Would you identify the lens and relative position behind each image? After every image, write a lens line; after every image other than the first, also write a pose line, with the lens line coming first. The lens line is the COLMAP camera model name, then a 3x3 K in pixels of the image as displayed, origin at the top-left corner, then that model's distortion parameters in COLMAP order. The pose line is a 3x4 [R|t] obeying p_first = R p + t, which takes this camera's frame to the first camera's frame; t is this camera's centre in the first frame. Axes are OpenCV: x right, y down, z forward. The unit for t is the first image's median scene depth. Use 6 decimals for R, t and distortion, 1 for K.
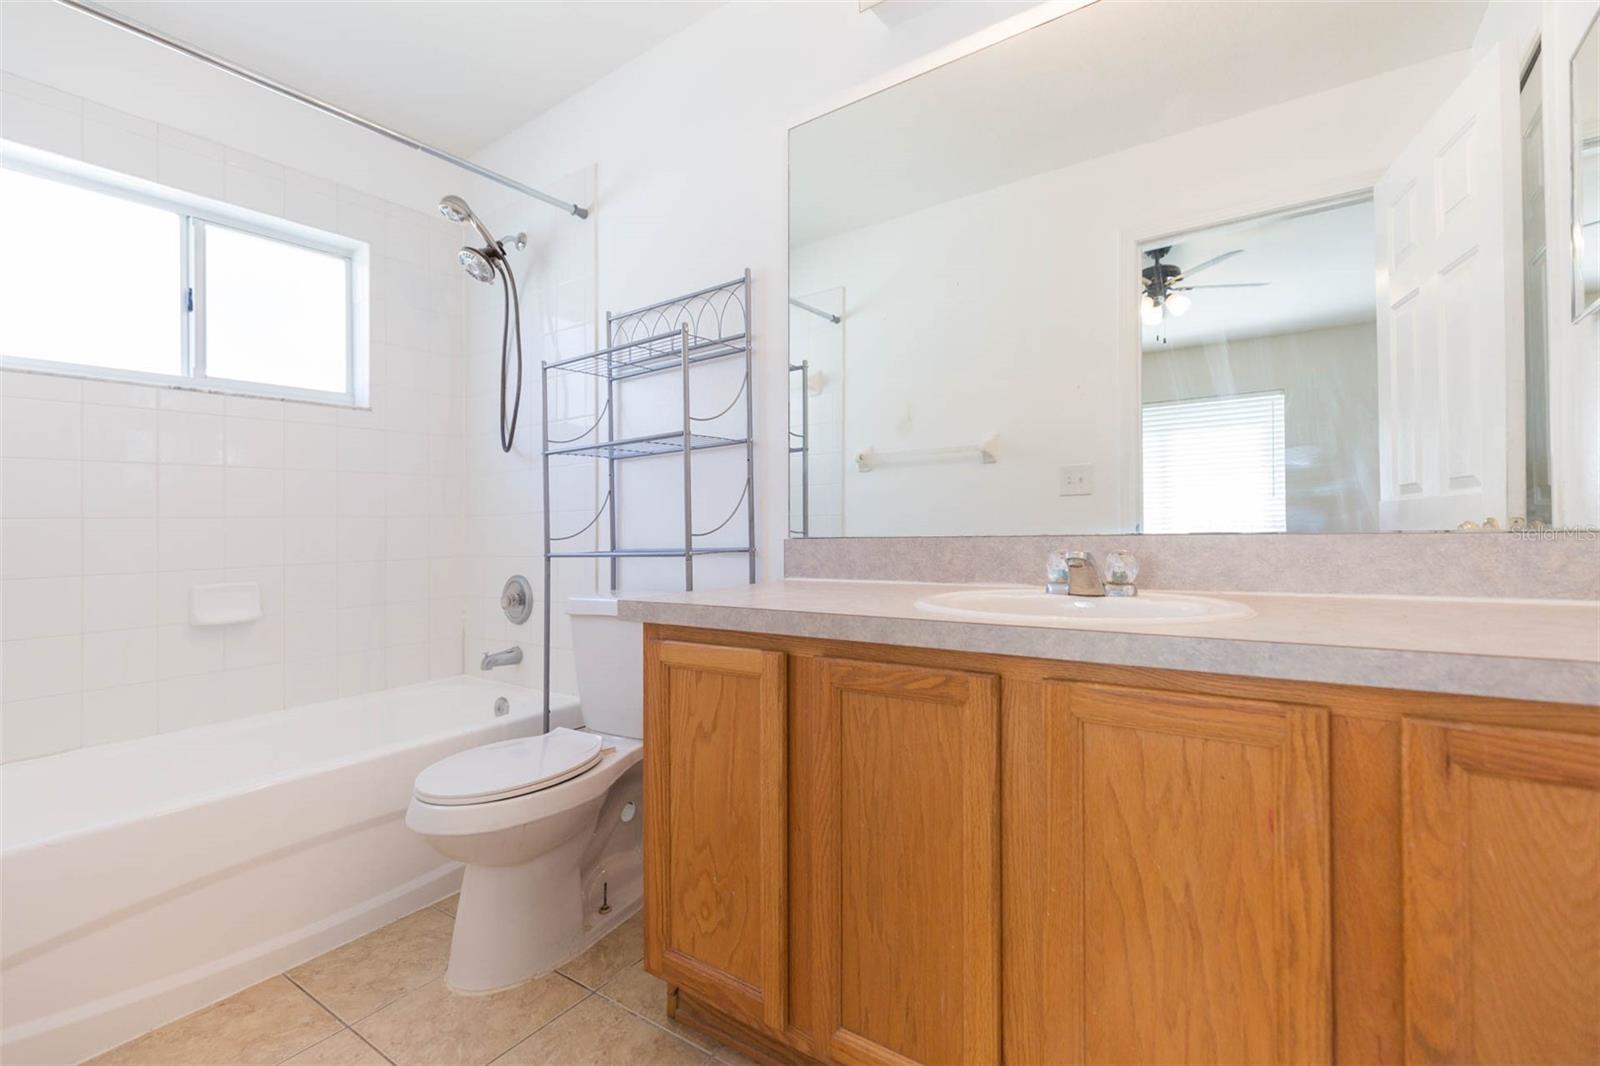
lens RADIAL K [[721.4, 0, 819.4], [0, 721.4, 528.2], [0, 0, 1]] dist [-0.000061, -0.000178]
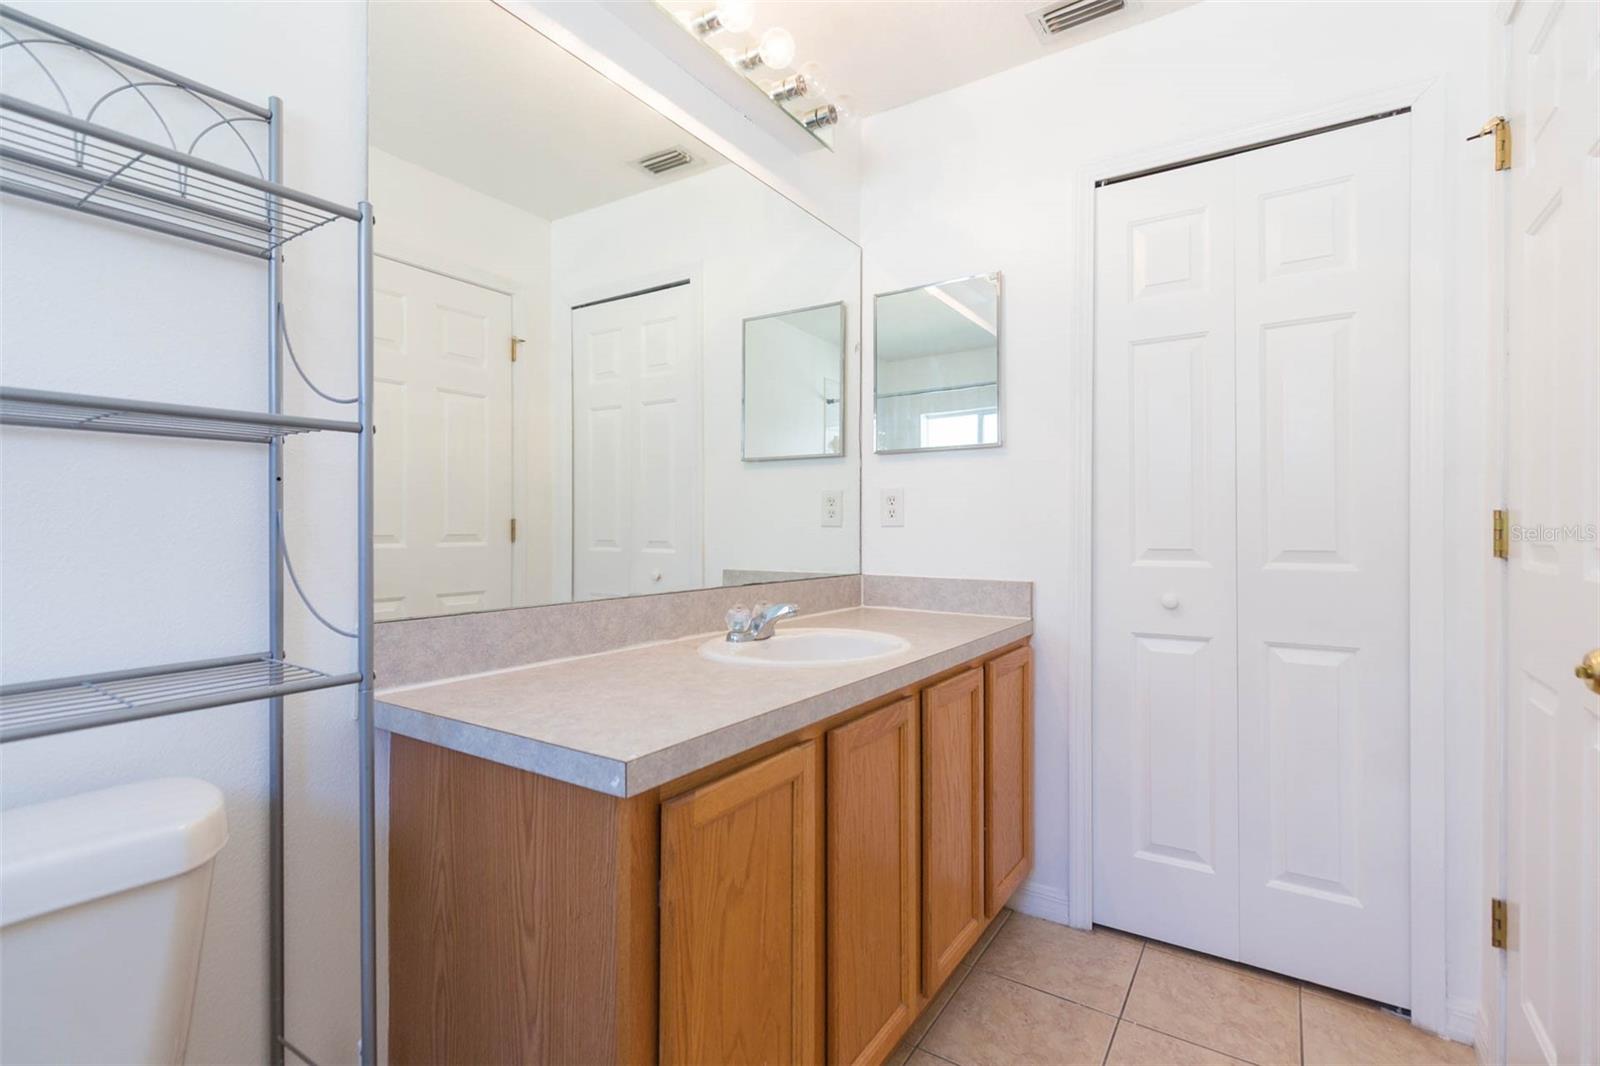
lens RADIAL K [[721.4, 0, 819.4], [0, 721.4, 528.2], [0, 0, 1]] dist [-0.000061, -0.000178]
pose [[-0.046168, 0.020814, 0.998717, -0.923519], [-0.007060, 0.999751, -0.021162, -0.076584], [-0.998909, -0.008028, -0.046009, 0.962135]]
